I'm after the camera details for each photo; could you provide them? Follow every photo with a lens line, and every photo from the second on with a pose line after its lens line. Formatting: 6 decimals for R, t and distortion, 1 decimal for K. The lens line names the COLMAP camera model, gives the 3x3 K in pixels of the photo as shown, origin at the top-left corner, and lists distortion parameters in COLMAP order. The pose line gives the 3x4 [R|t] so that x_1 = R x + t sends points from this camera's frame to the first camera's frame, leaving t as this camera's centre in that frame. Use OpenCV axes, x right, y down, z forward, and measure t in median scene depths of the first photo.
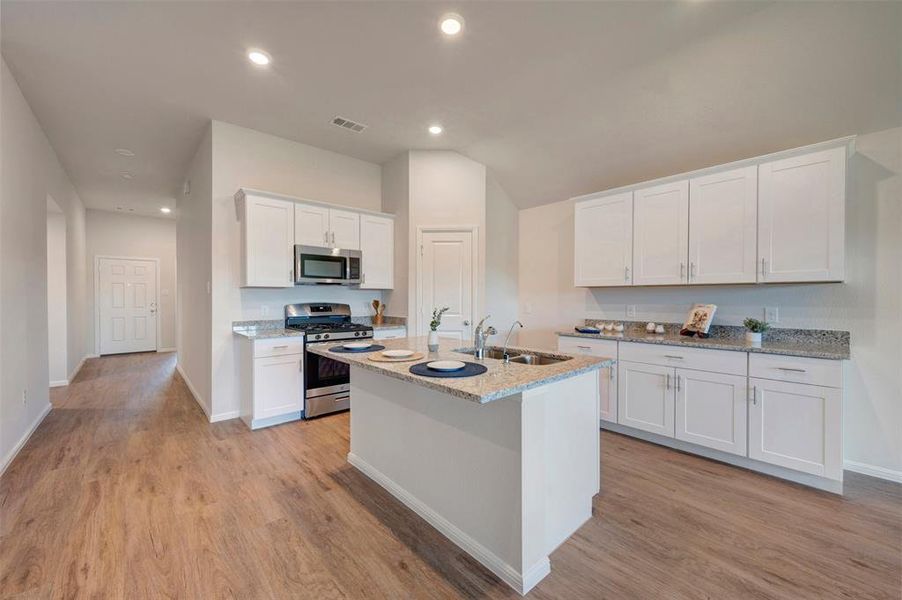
lens RADIAL K [[356.0, 0, 455.7], [0, 356.0, 300.1], [0, 0, 1]] dist [-0.000438, -0.000150]
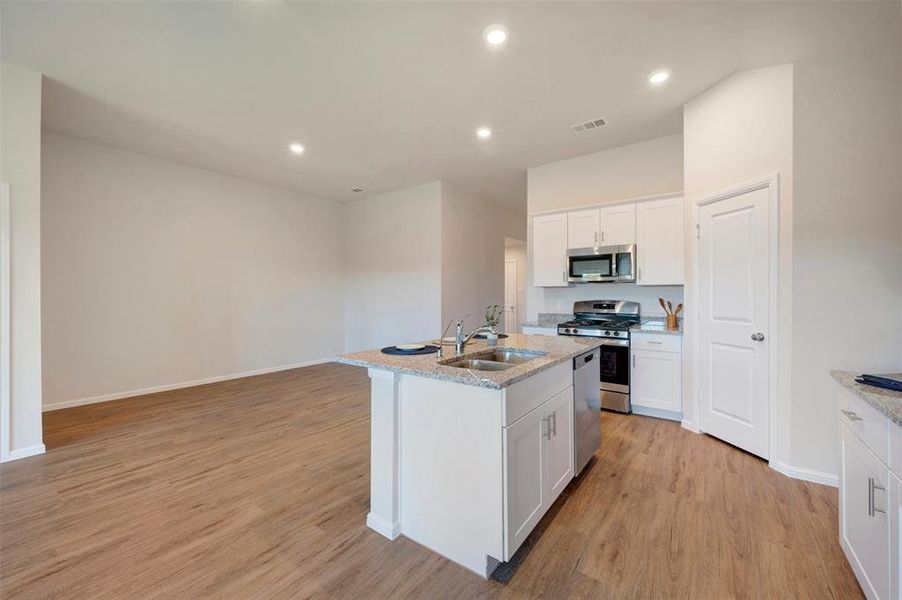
lens RADIAL K [[357.2, 0, 455.1], [0, 357.2, 294.3], [0, 0, 1]] dist [0.000658, -0.000061]
pose [[0.201123, -0.001489, -0.979565, 0.638934], [-0.006511, 0.999975, -0.002857, -0.004872], [0.979544, 0.006953, 0.201108, 0.437502]]
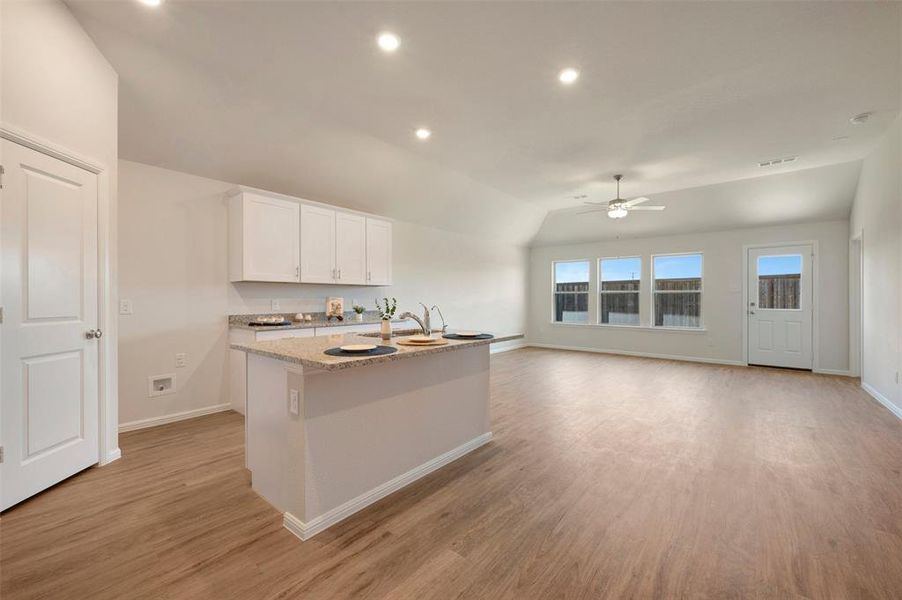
lens RADIAL K [[364.9, 0, 456.4], [0, 364.9, 299.8], [0, 0, 1]] dist [0.000179, -0.000121]
pose [[-0.148679, -0.002839, 0.988881, -0.752017], [0.008872, 0.999952, 0.004205, 0.015838], [-0.988846, 0.009398, -0.148646, 0.626139]]
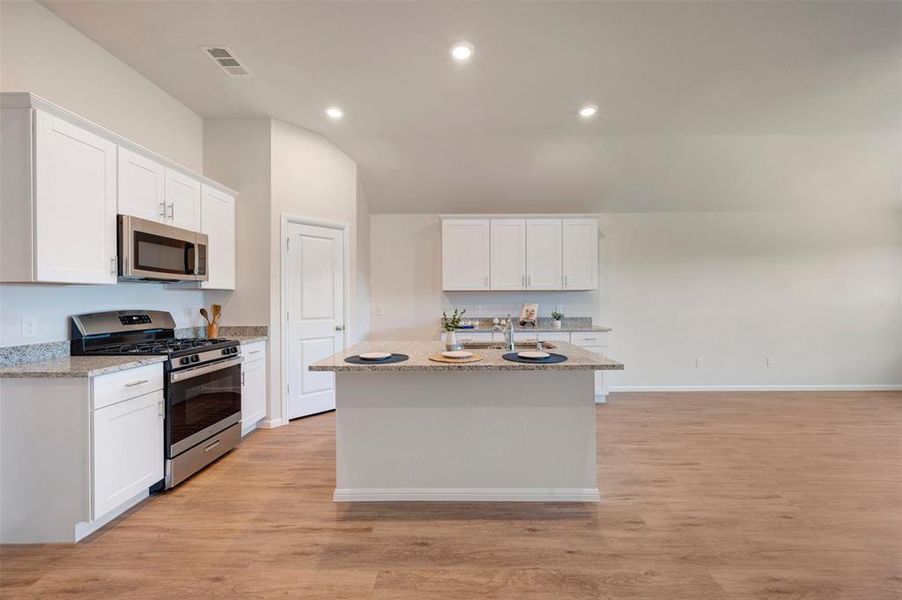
lens RADIAL K [[360.2, 0, 455.7], [0, 360.2, 300.2], [0, 0, 1]] dist [0.001067, 0.000180]
pose [[0.675558, -0.004756, 0.737292, -0.547929], [0.010987, 0.999933, -0.003617, -0.001307], [-0.737225, 0.010544, 0.675565, 0.176601]]
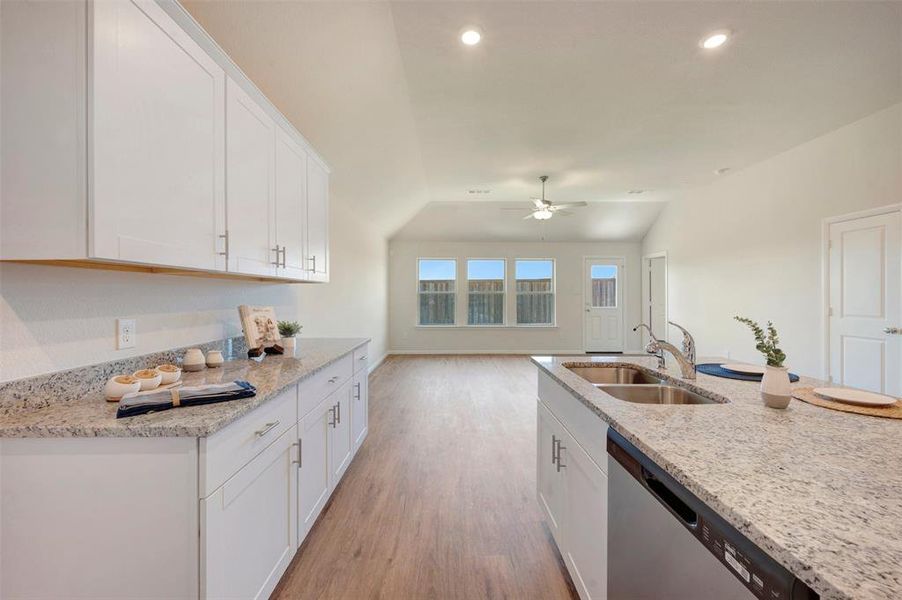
lens RADIAL K [[357.2, 0, 455.1], [0, 357.2, 294.3], [0, 0, 1]] dist [0.000658, -0.000061]
pose [[-0.749170, 0.002279, 0.662373, -0.040770], [0.006115, 0.999975, 0.003476, -0.011239], [-0.662349, 0.006655, -0.749166, 1.088818]]
